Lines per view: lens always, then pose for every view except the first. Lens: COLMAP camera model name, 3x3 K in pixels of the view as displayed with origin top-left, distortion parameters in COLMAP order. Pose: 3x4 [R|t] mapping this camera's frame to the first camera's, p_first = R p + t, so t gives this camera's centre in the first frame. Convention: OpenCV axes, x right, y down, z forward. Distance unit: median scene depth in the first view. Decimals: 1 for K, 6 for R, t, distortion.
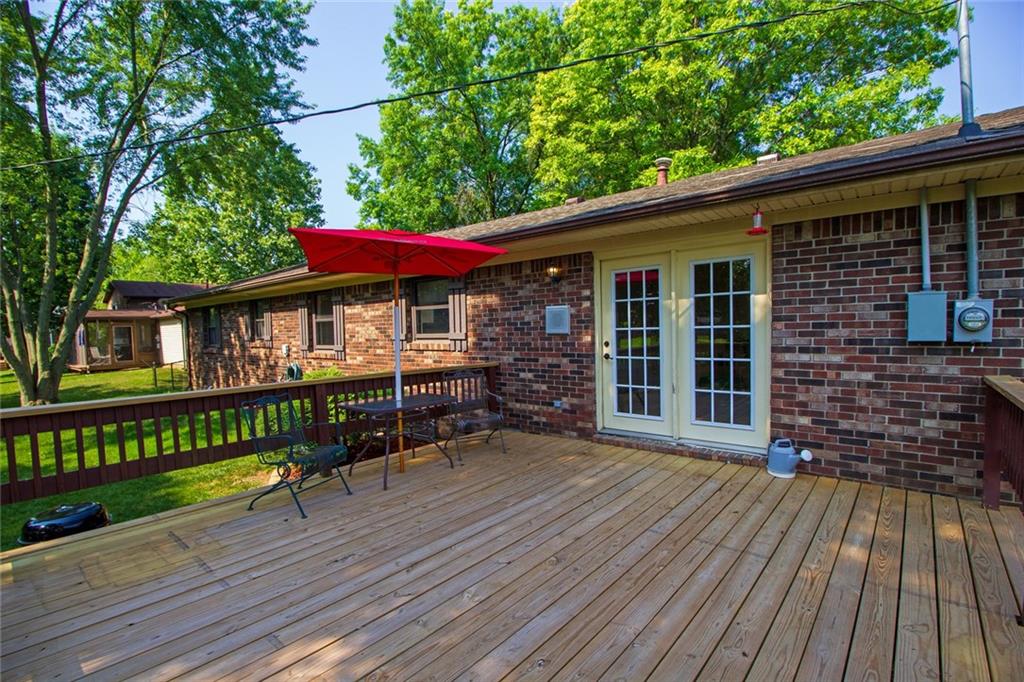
lens RADIAL K [[467.7, 0, 503.8], [0, 467.7, 335.0], [0, 0, 1]] dist [-0.005988, 0.000604]
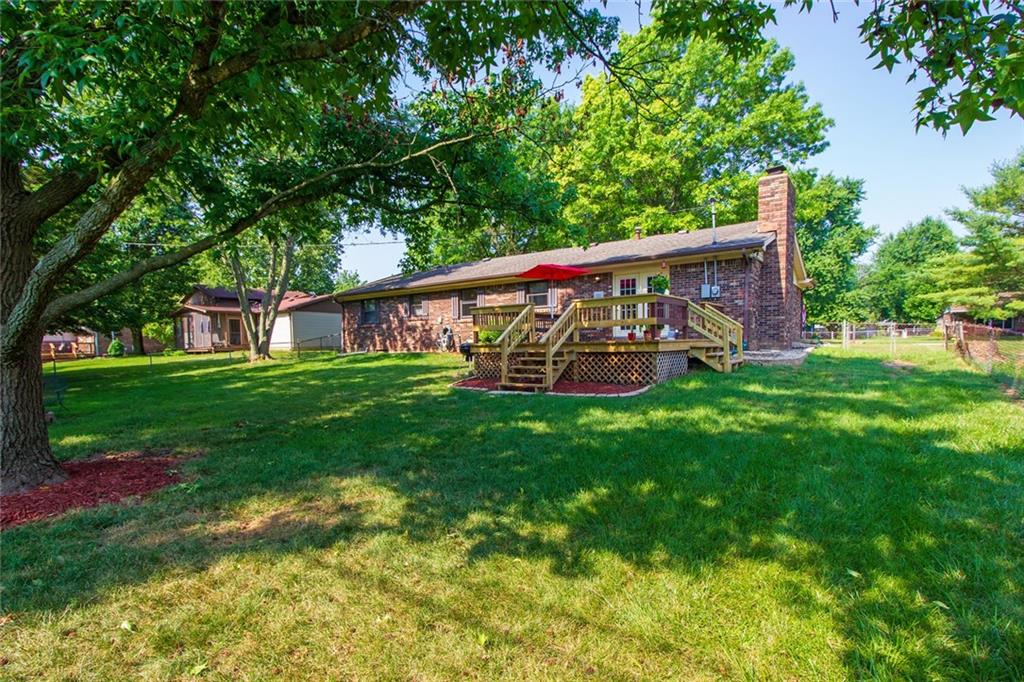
lens RADIAL K [[467.7, 0, 511.4], [0, 467.7, 346.2], [0, 0, 1]] dist [-0.005988, 0.000604]
pose [[0.997966, 0.009246, 0.063069, -0.396545], [-0.008757, 0.999929, -0.008033, 0.198217], [-0.063138, 0.007464, 0.997977, -1.178894]]
